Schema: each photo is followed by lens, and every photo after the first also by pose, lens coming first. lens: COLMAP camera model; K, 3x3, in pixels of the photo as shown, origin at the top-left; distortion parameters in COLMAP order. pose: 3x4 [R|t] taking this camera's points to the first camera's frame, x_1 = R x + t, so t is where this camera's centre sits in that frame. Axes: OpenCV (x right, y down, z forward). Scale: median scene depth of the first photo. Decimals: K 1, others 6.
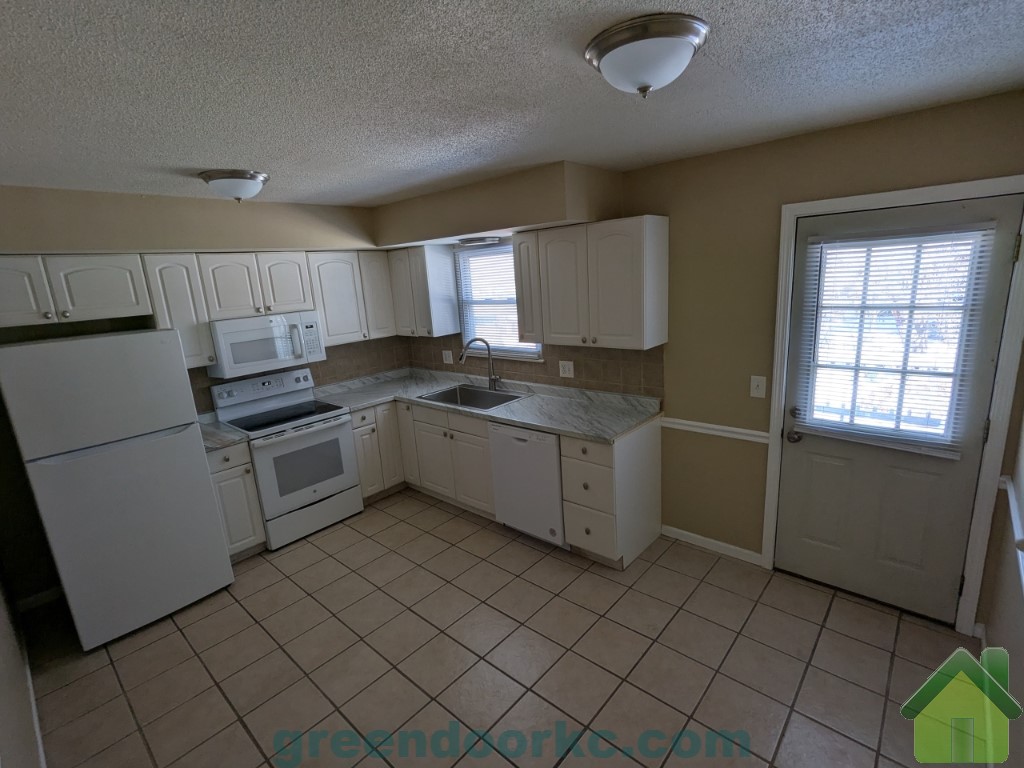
lens RADIAL K [[485.5, 0, 515.8], [0, 485.5, 386.6], [0, 0, 1]] dist [0.000604, -0.000146]
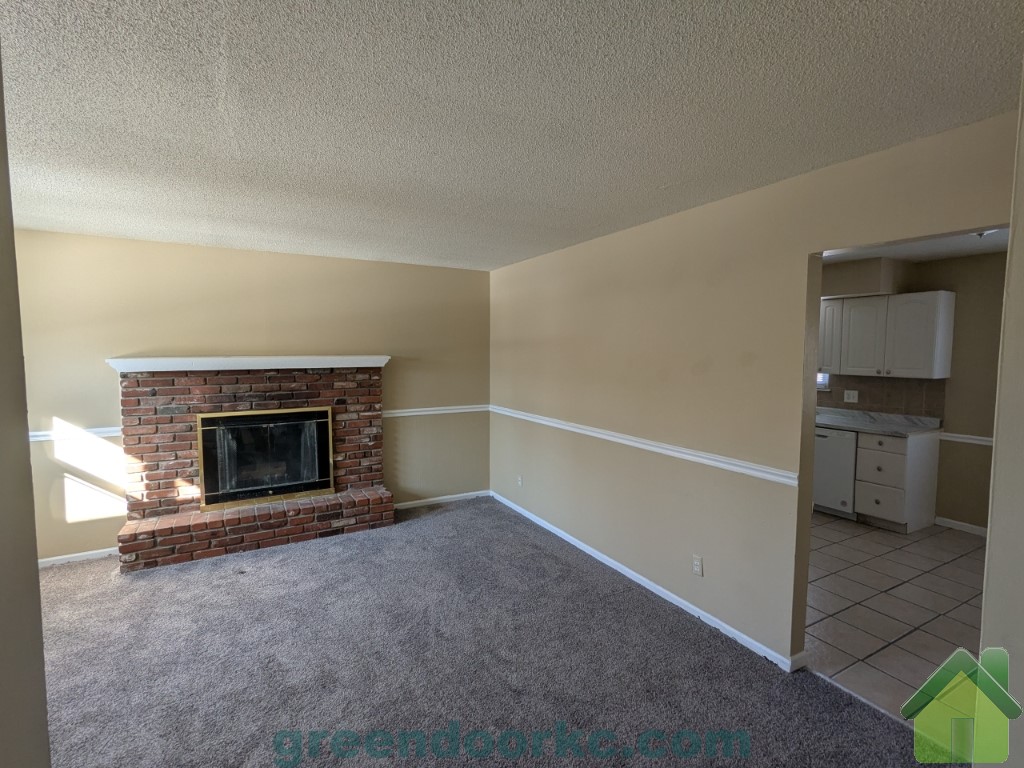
lens RADIAL K [[485.5, 0, 509.2], [0, 485.5, 386.8], [0, 0, 1]] dist [0.000604, -0.000146]
pose [[0.939682, 0.091778, -0.329506, -0.413365], [-0.136386, 0.983973, -0.114874, 0.264116], [0.313682, 0.152885, 0.937139, -0.704652]]
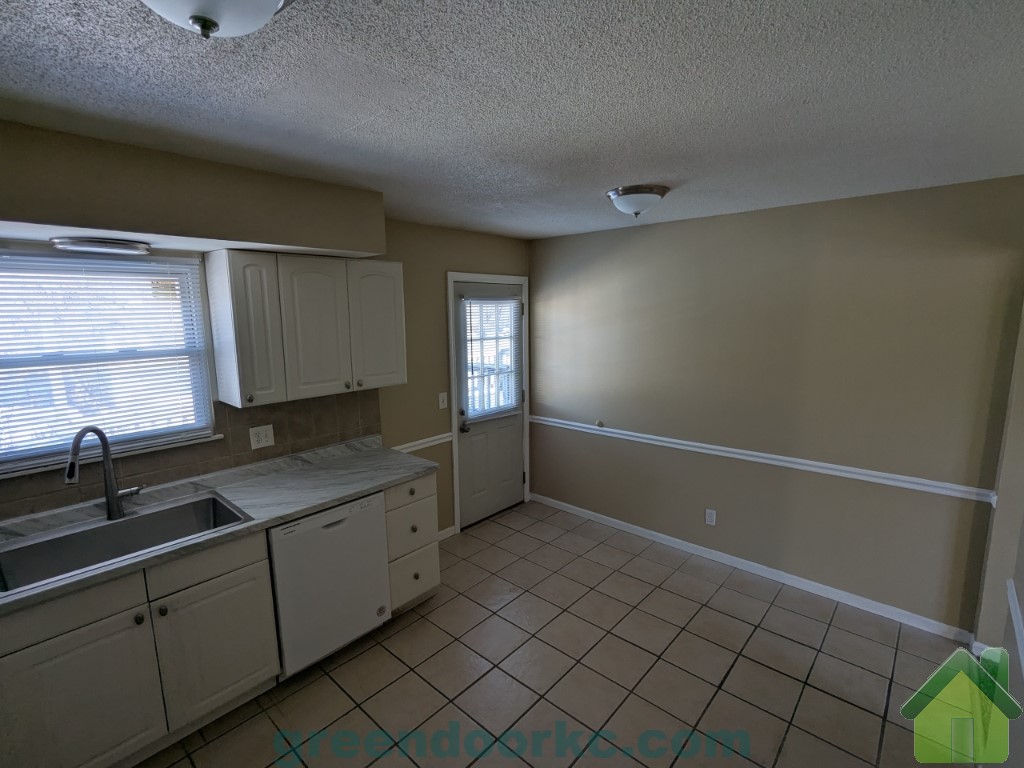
lens RADIAL K [[485.5, 0, 512.4], [0, 485.5, 384.9], [0, 0, 1]] dist [0.000604, -0.000146]
pose [[0.003491, -0.096263, 0.995350, -0.732974], [0.235813, 0.967364, 0.092729, -0.106249], [-0.971792, 0.234393, 0.026077, 0.671208]]
